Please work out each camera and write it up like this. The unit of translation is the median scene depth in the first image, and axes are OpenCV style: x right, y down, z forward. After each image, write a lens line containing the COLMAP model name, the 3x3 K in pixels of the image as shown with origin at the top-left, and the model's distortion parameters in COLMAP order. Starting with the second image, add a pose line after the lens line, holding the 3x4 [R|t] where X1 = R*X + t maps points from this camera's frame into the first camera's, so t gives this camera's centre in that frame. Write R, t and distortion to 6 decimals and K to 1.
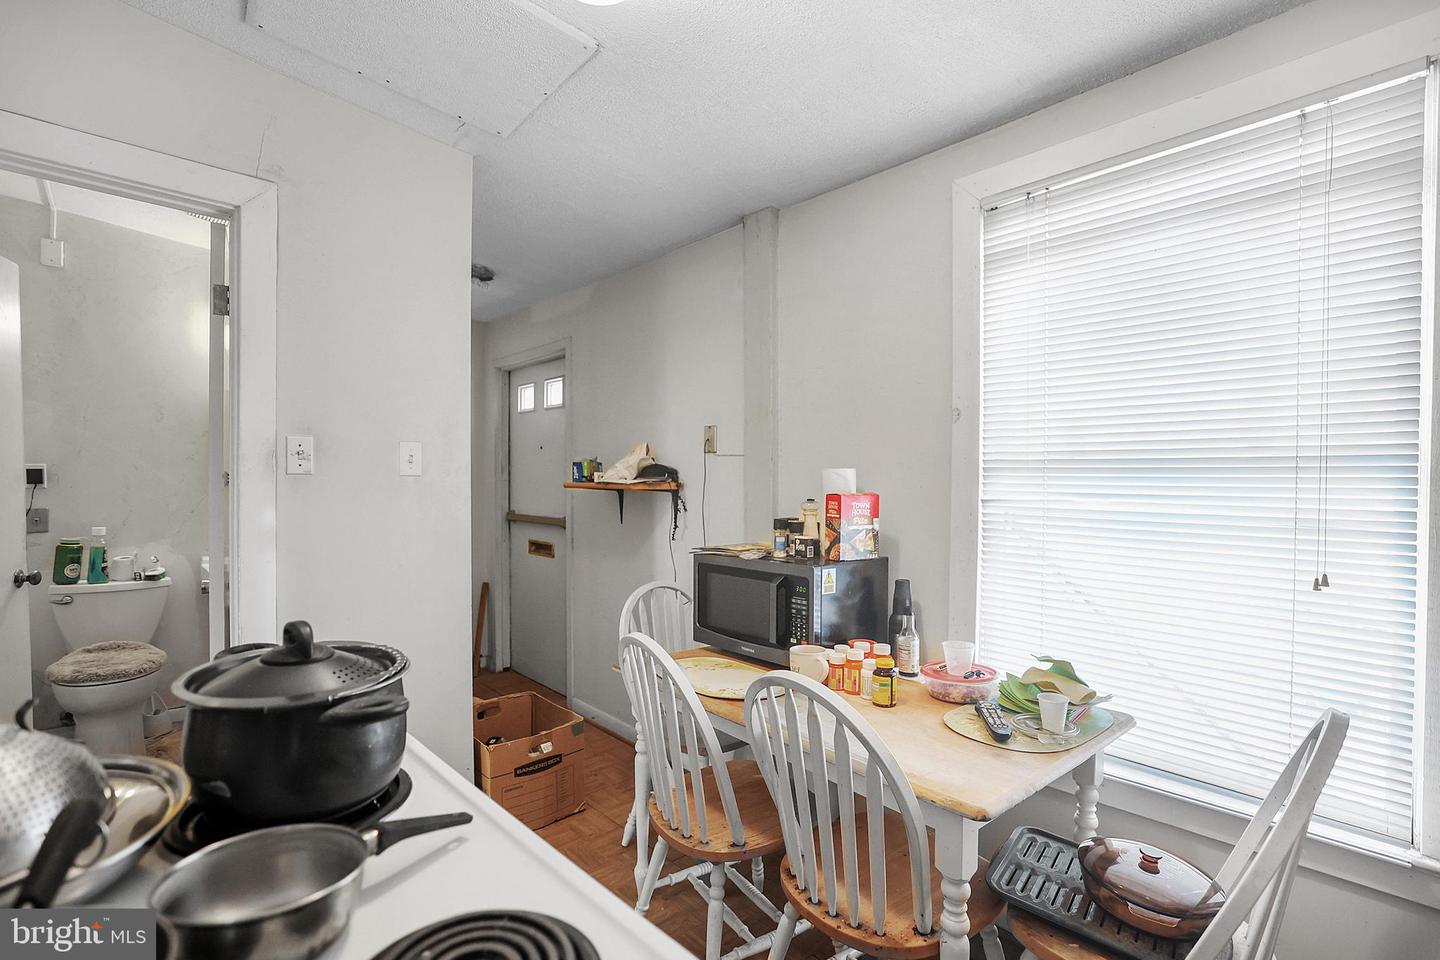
lens RADIAL K [[686.3, 0, 718.0], [0, 686.3, 484.9], [0, 0, 1]] dist [-0.026245, -0.000497]
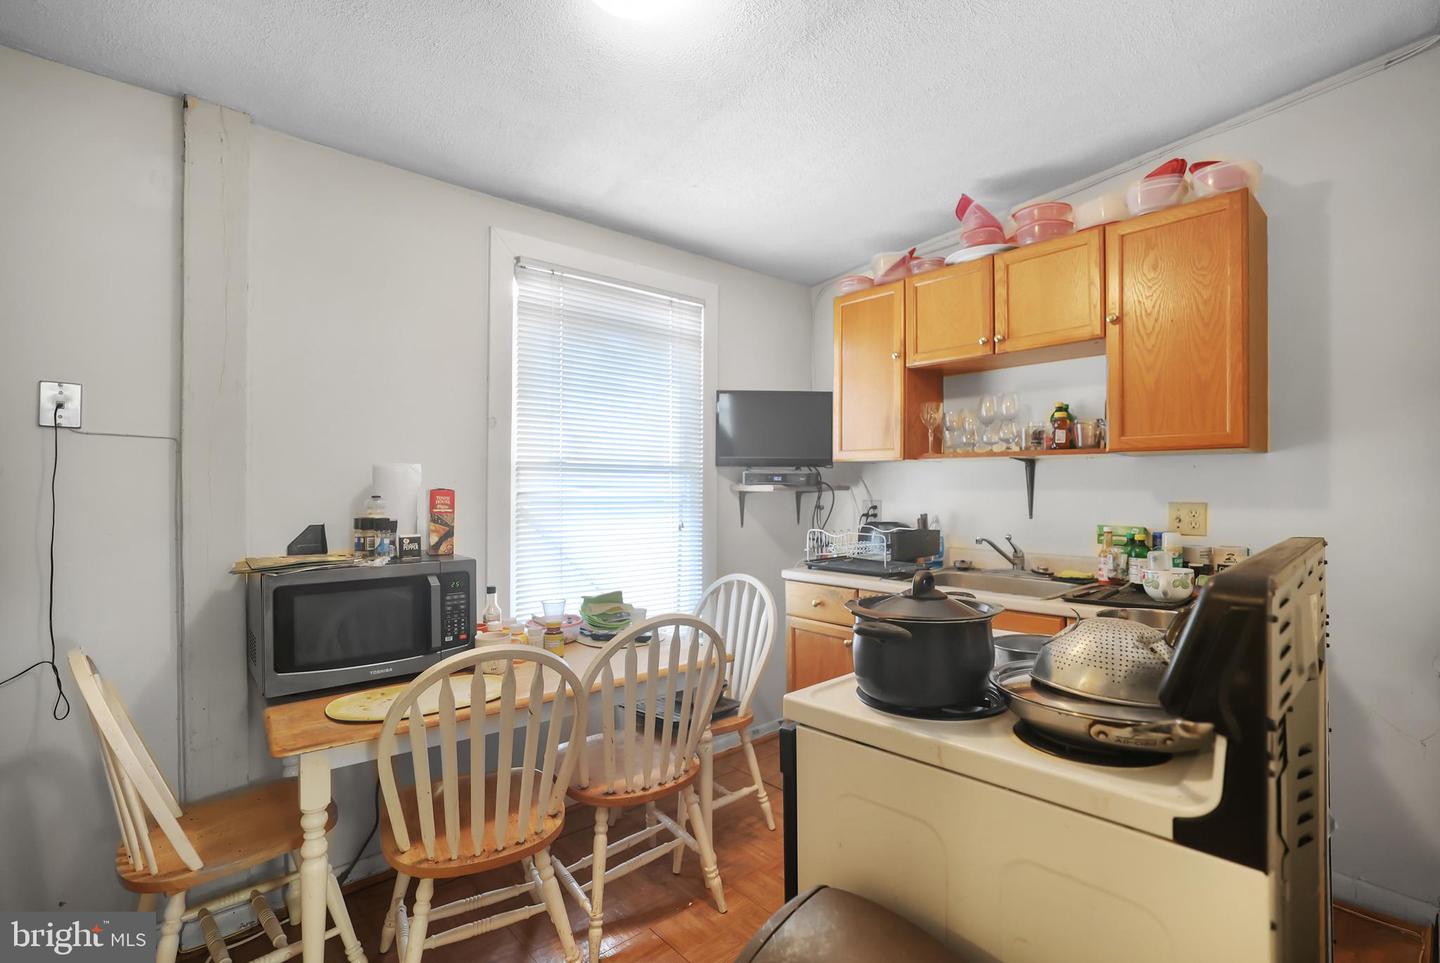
lens RADIAL K [[686.3, 0, 717.8], [0, 686.3, 480.9], [0, 0, 1]] dist [-0.026245, -0.000497]
pose [[-0.015970, 0.004615, 0.999862, -0.847321], [-0.000207, 0.999989, -0.004619, 0.005910], [-0.999872, -0.000281, -0.015969, 0.611081]]
